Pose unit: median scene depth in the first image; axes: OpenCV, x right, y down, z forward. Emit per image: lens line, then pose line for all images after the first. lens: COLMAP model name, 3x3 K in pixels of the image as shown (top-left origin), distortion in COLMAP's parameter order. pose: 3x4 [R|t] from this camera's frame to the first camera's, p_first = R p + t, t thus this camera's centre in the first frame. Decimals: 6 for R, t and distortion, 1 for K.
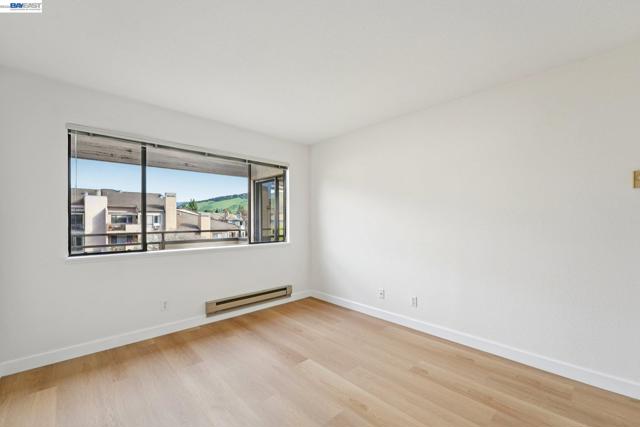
lens RADIAL K [[267.0, 0, 318.4], [0, 267.0, 220.5], [0, 0, 1]] dist [0.003331, 0.000132]
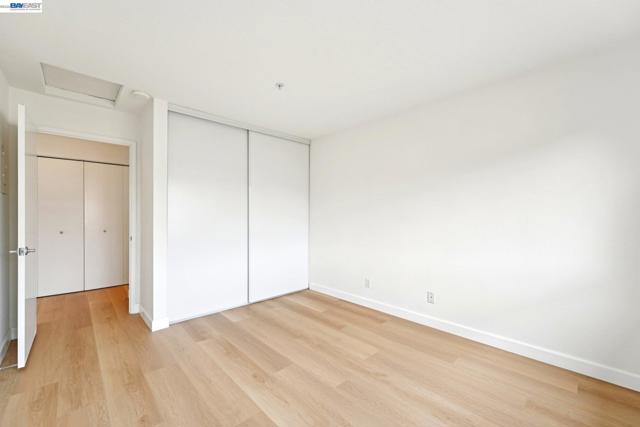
lens RADIAL K [[256.0, 0, 319.2], [0, 256.0, 216.2], [0, 0, 1]] dist [-0.000285, -0.000151]
pose [[-0.999889, -0.000067, -0.014879, -0.055122], [-0.000061, 1.000000, -0.000419, 0.005983], [0.014879, -0.000418, -0.999889, 1.282539]]
